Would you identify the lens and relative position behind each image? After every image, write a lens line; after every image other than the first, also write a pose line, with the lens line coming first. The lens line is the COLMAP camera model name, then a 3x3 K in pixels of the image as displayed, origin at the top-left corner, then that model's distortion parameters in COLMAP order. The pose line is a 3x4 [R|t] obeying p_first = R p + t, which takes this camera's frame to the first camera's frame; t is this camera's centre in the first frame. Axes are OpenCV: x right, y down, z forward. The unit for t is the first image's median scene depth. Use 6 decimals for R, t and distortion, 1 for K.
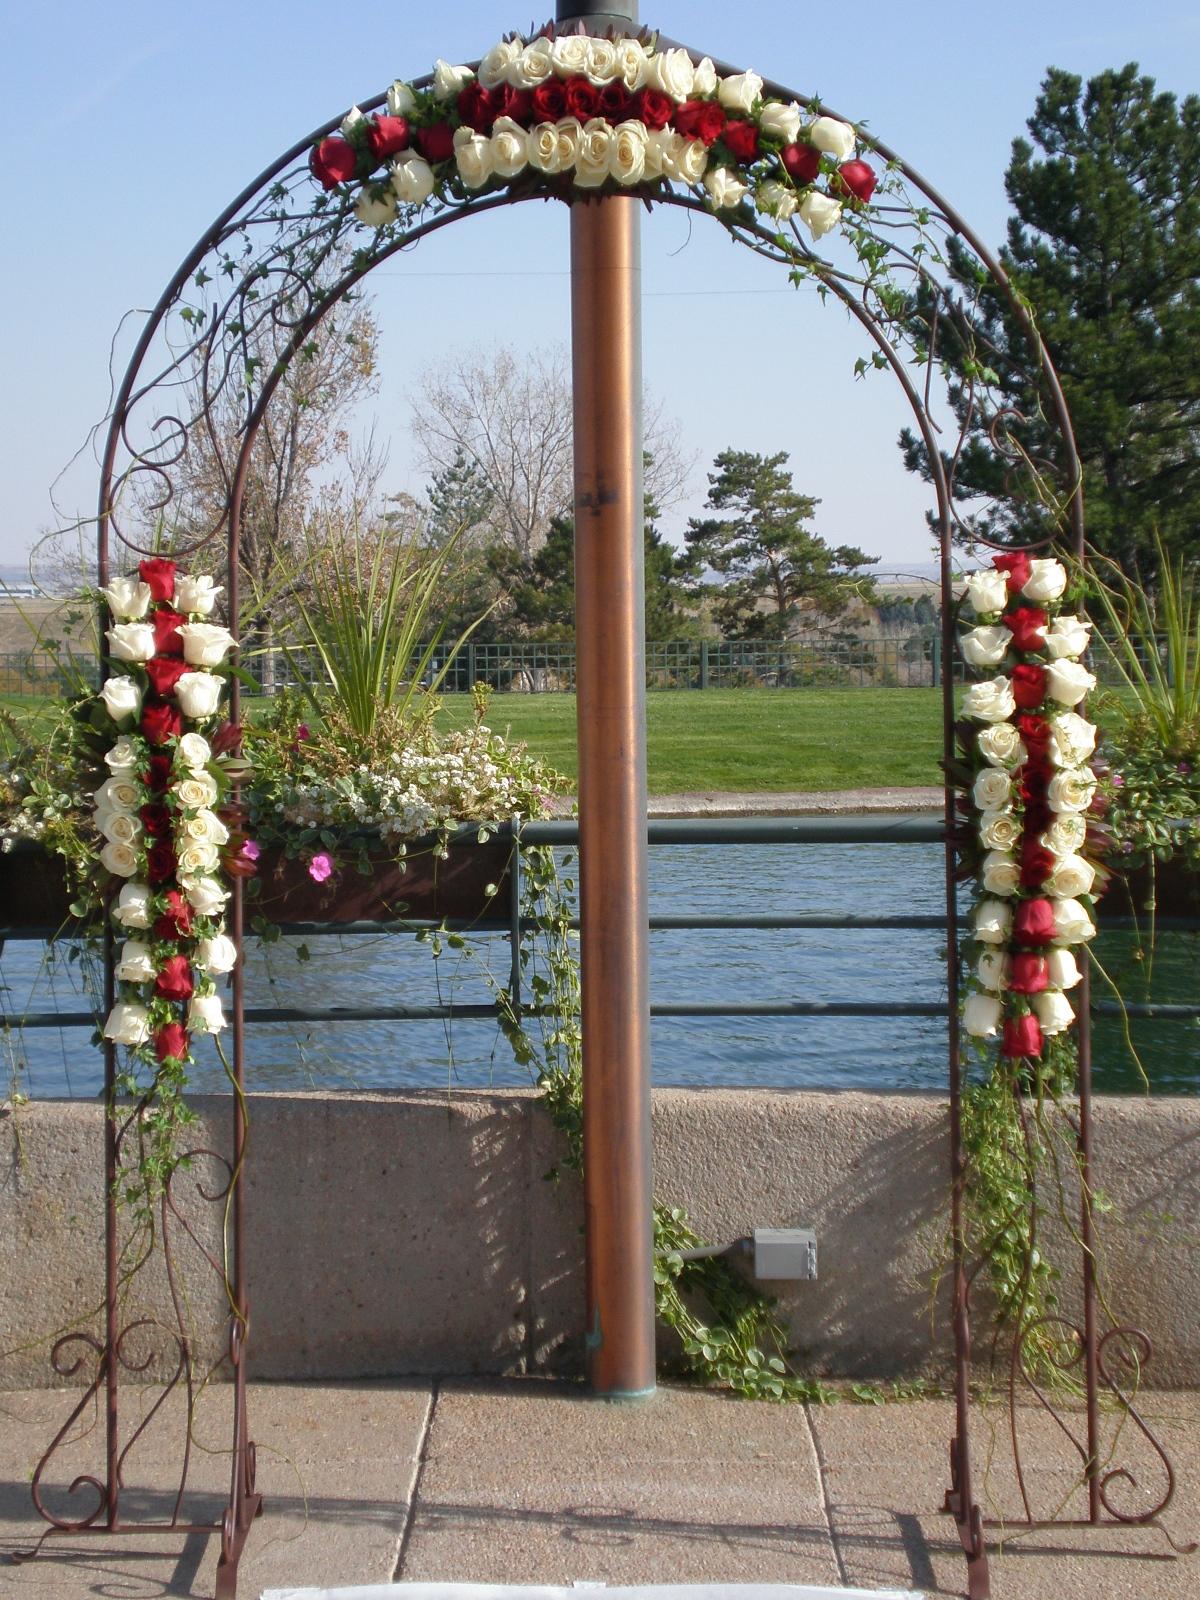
lens RADIAL K [[3264.0, 0, 547.3], [0, 3264.0, 786.3], [0, 0, 1]] dist [0.480975, 0.000000]
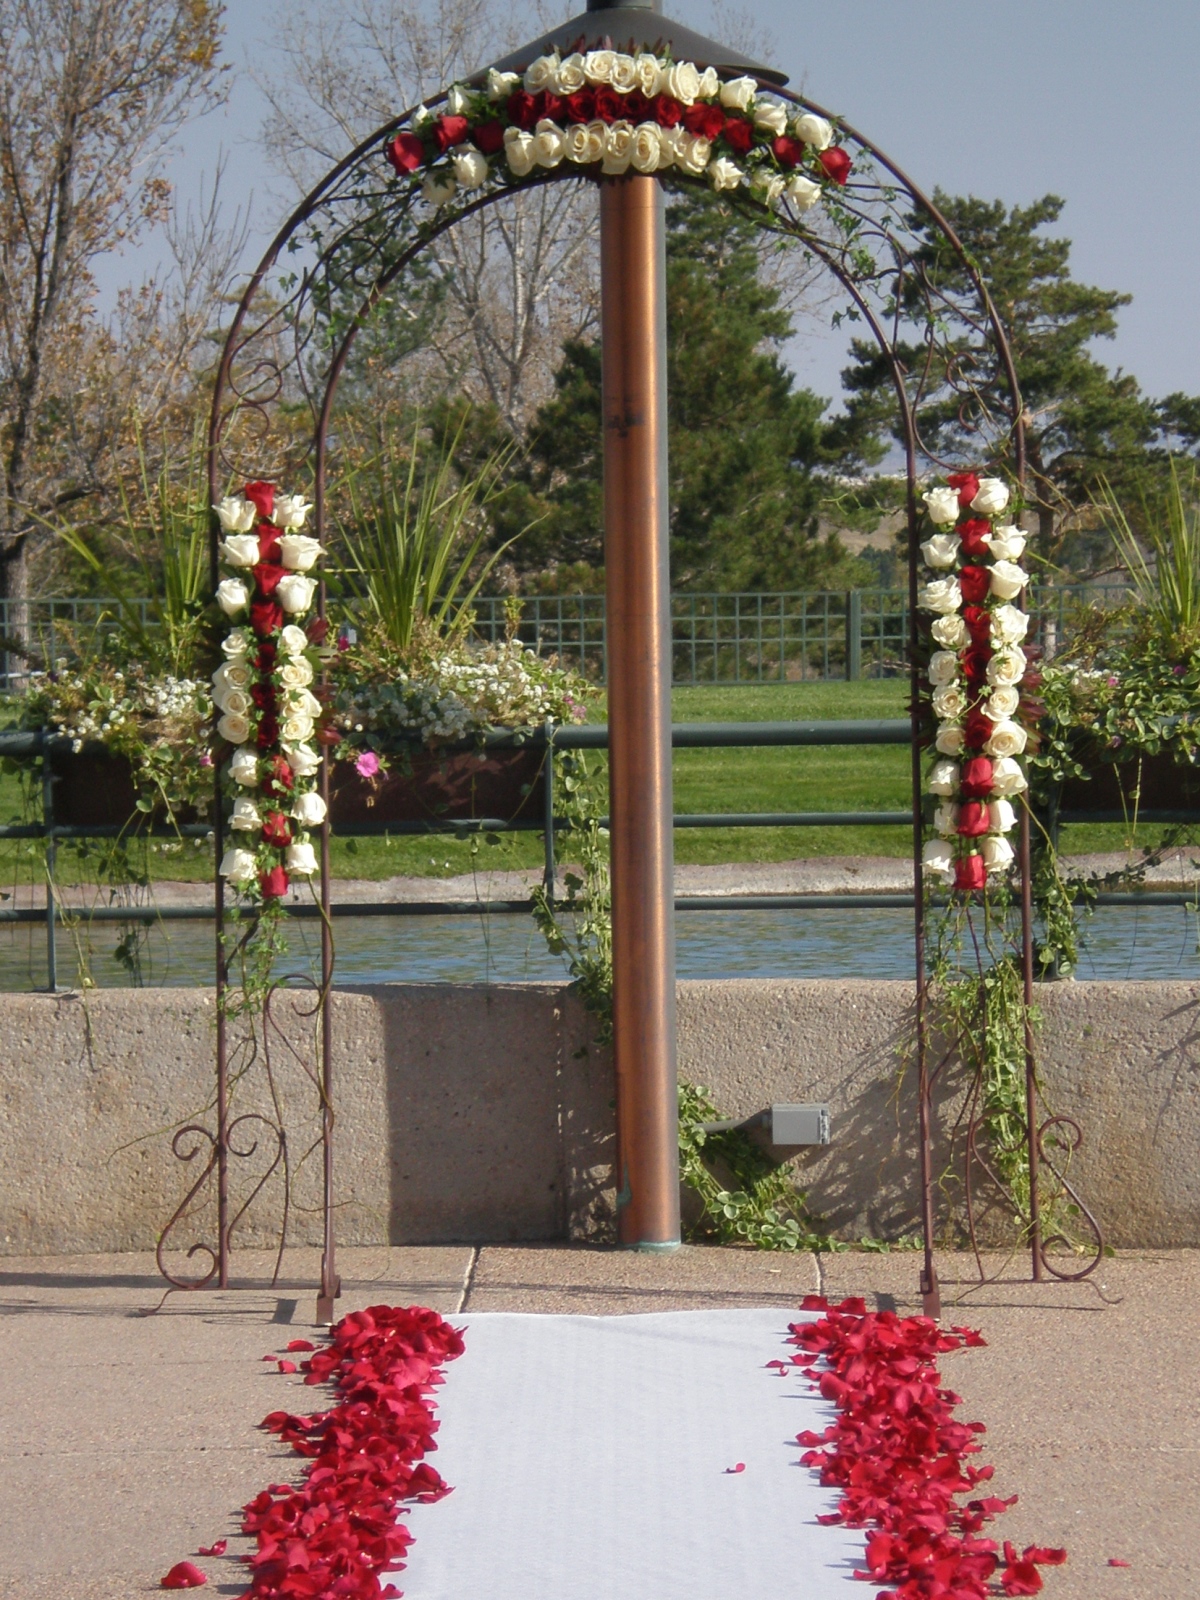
lens RADIAL K [[6932.9, 0, 546.9], [0, 6932.9, 923.9], [0, 0, 1]] dist [1.711673, 0.000000]
pose [[0.999994, -0.003306, -0.001435, -0.009221], [0.003309, 0.999993, 0.001752, 0.088939], [0.001429, -0.001757, 0.999997, -1.565316]]
